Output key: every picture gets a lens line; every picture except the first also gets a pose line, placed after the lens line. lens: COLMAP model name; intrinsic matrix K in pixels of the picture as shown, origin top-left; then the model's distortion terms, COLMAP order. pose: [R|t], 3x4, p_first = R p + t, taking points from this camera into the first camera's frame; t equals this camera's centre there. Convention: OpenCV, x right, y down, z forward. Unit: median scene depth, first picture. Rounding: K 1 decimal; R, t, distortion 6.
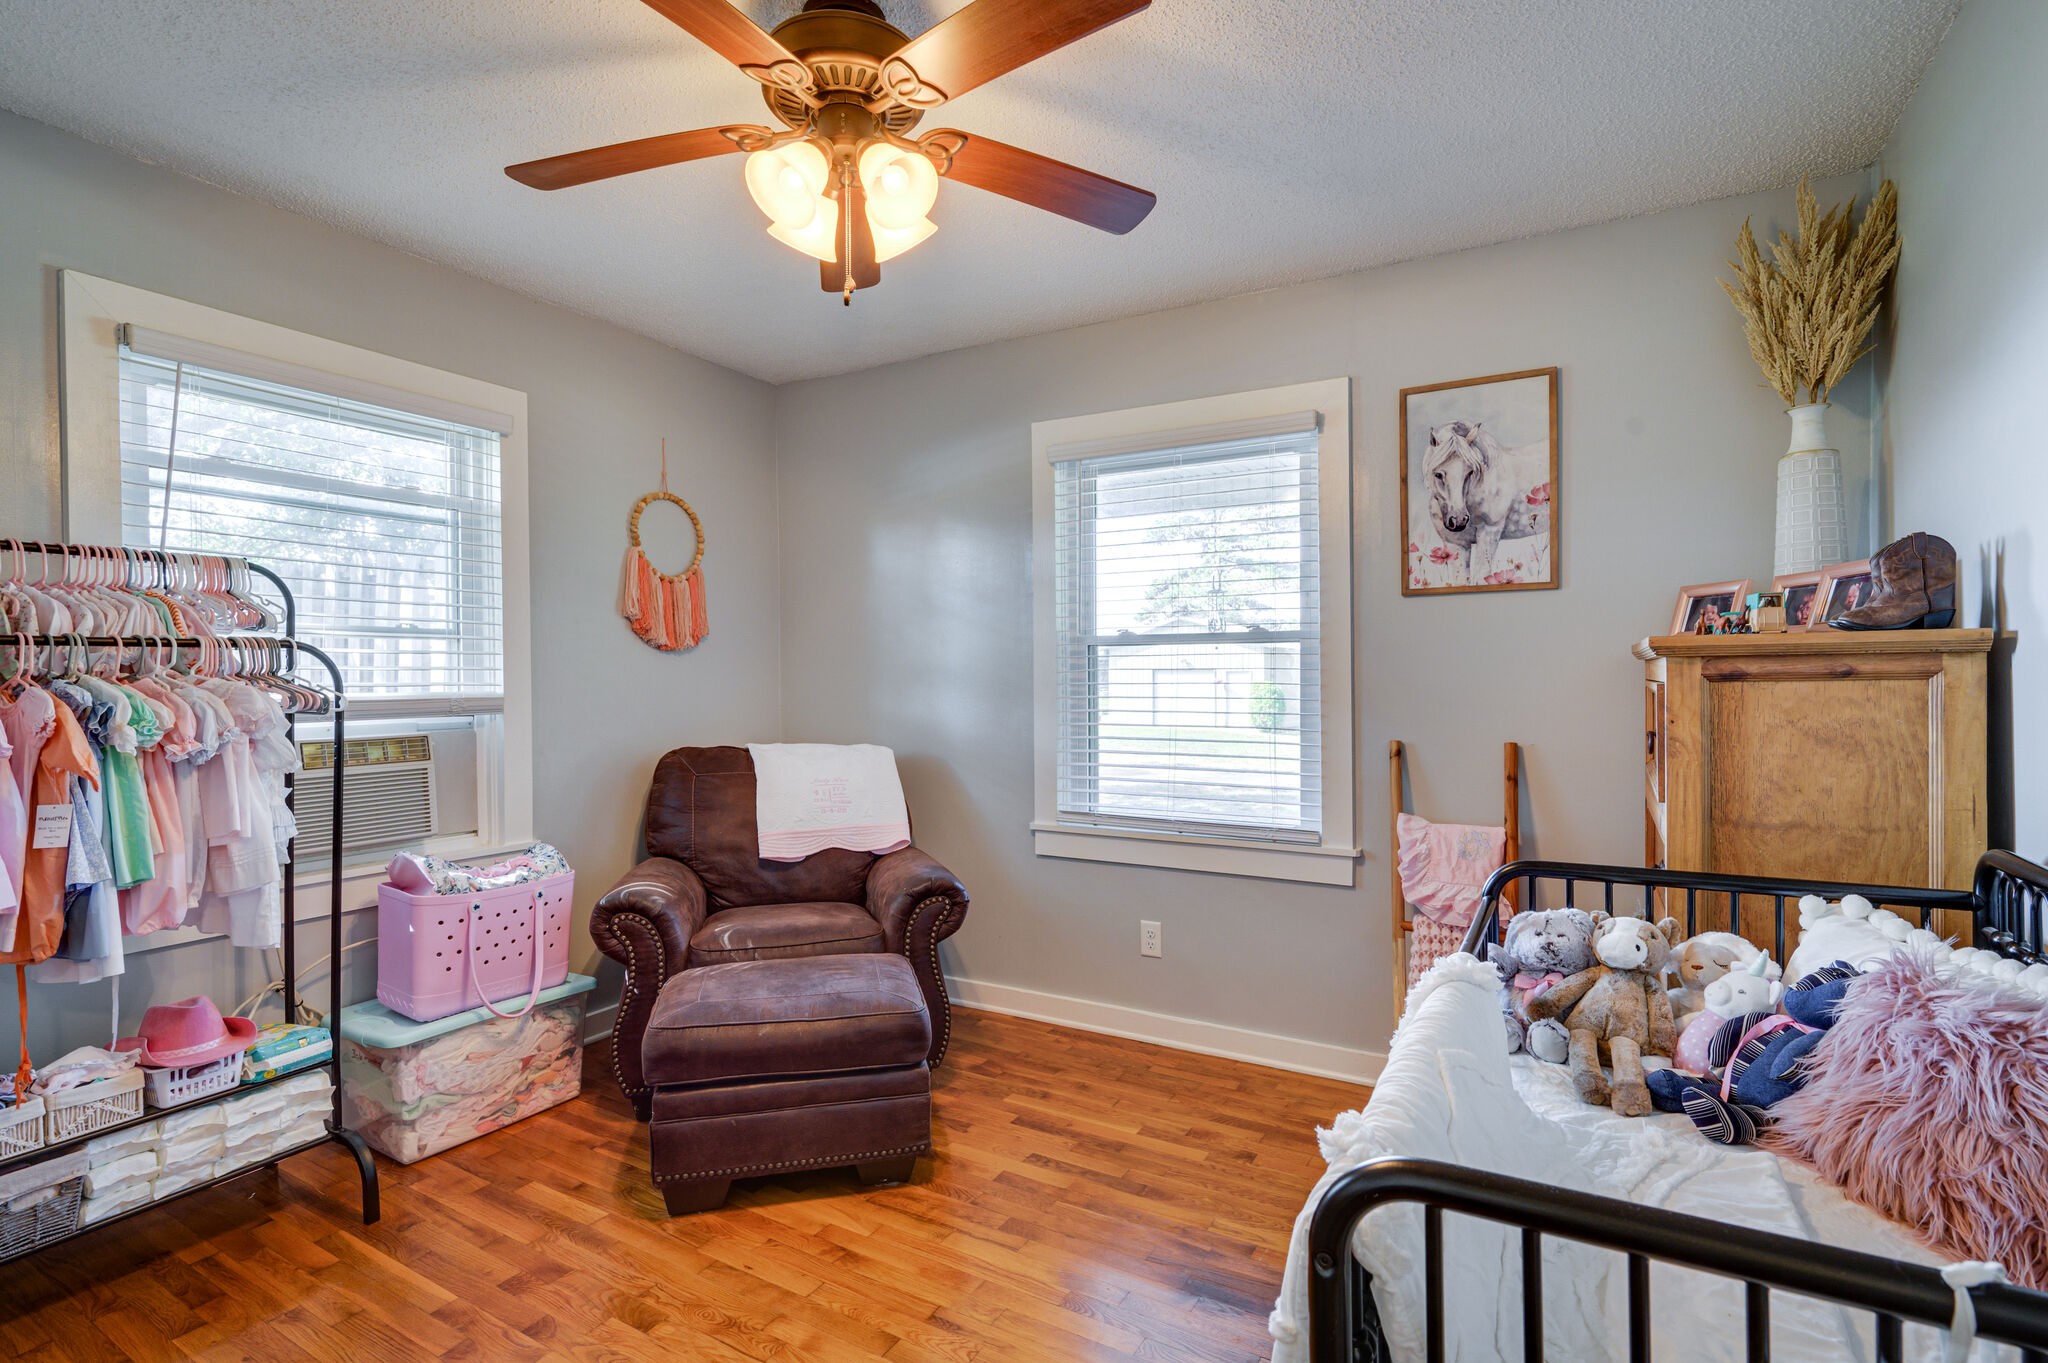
lens RADIAL K [[940.3, 0, 1014.2], [0, 940.3, 681.6], [0, 0, 1]] dist [-0.010358, 0.000291]
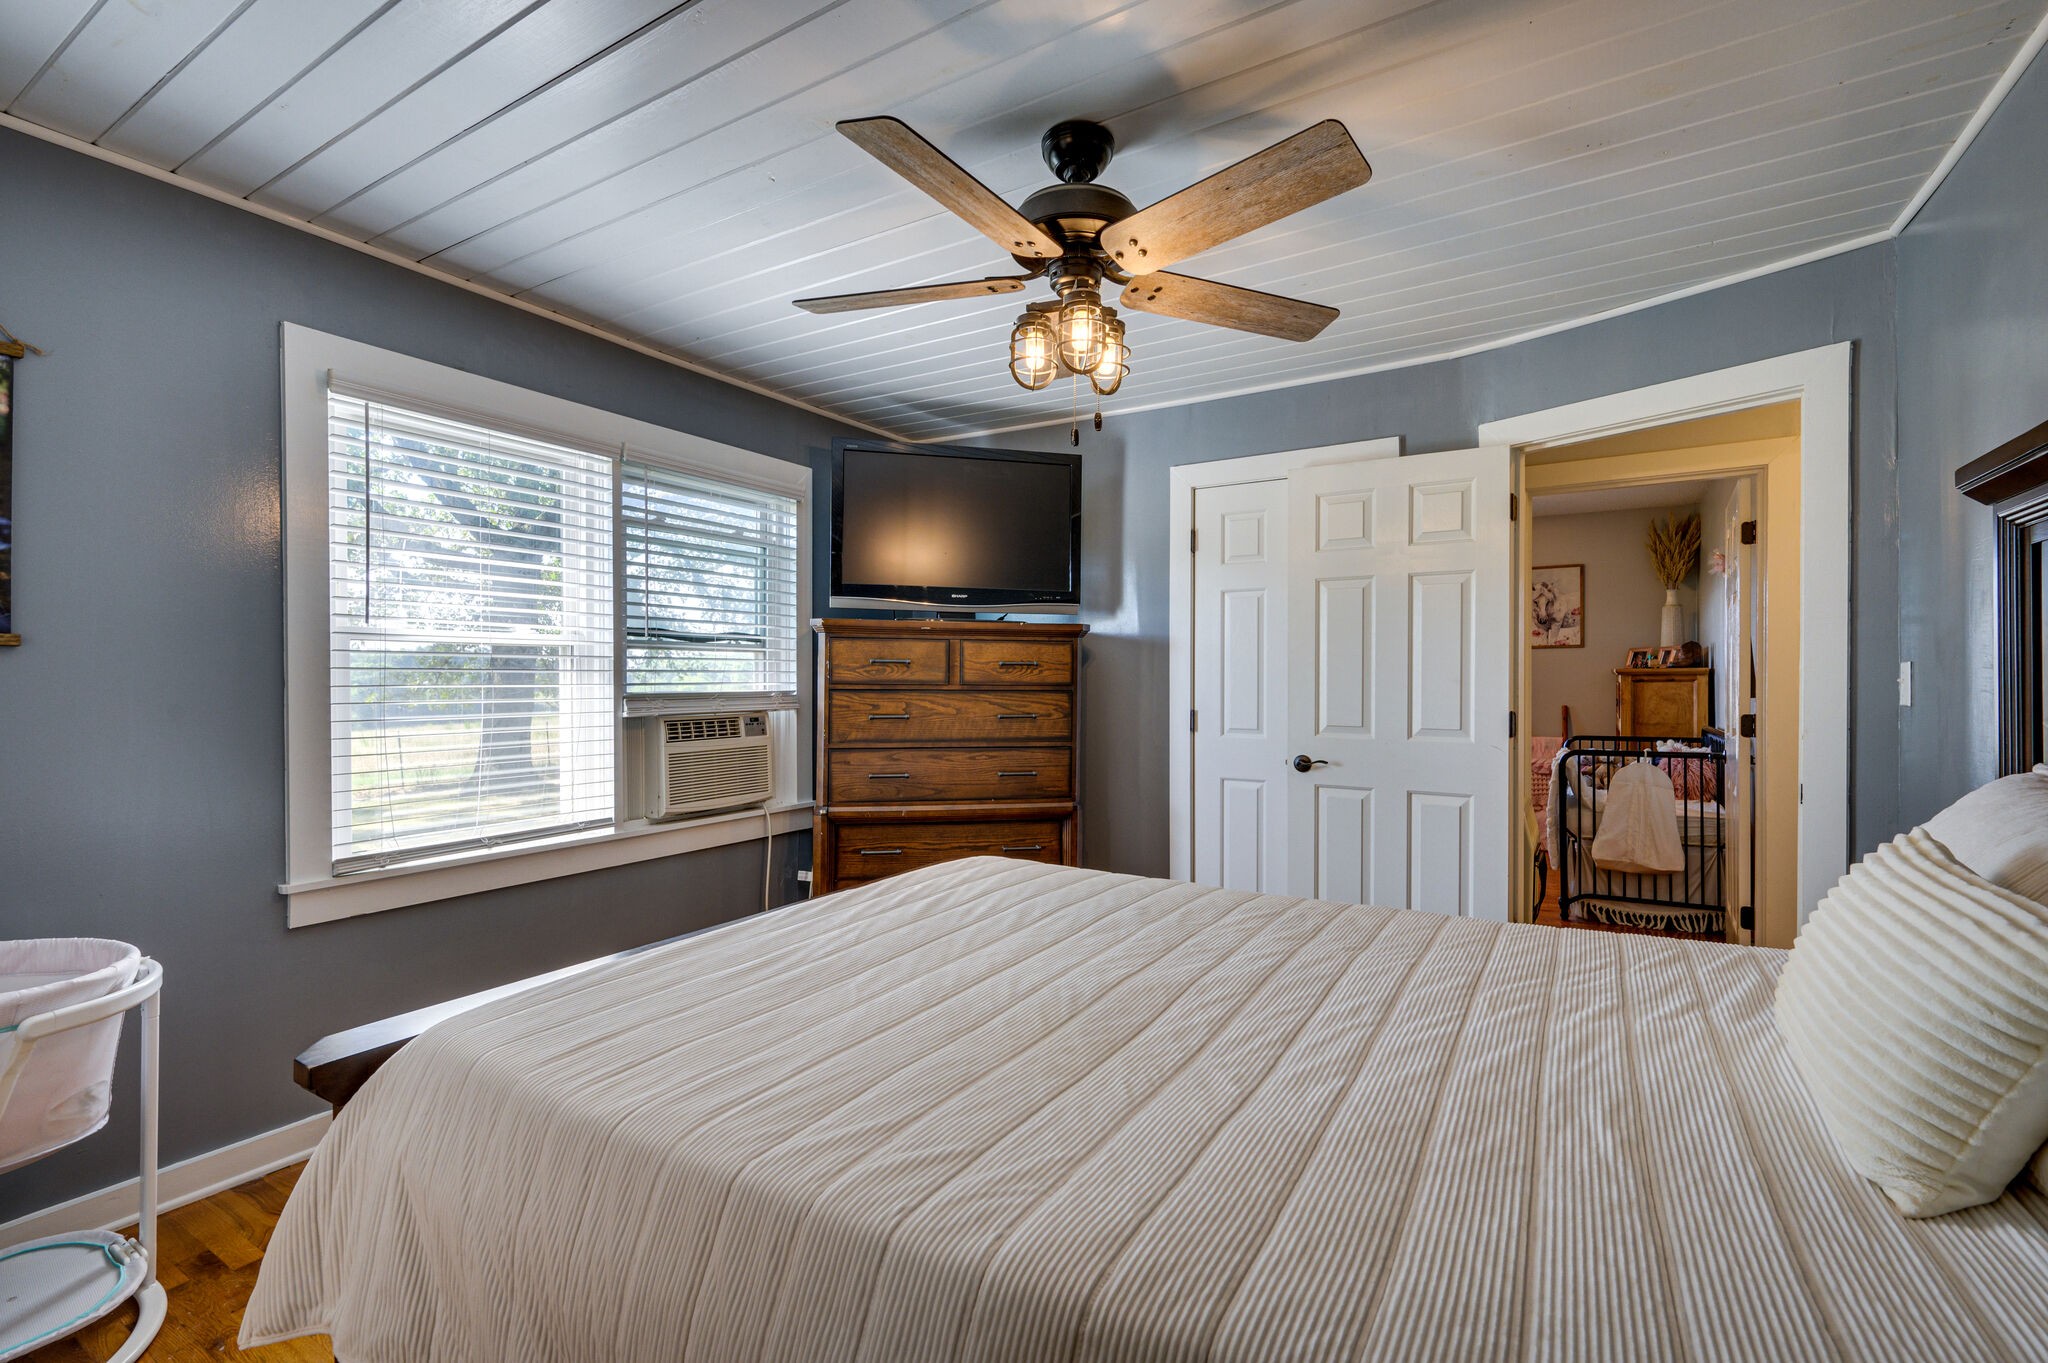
lens RADIAL K [[885.8, 0, 1041.8], [0, 885.8, 678.5], [0, 0, 1]] dist [0.003469, -0.000101]
pose [[0.999898, 0.006633, 0.012611, -1.119097], [-0.006559, 0.999961, -0.005941, 0.014897], [-0.012650, 0.005857, 0.999903, -1.696387]]
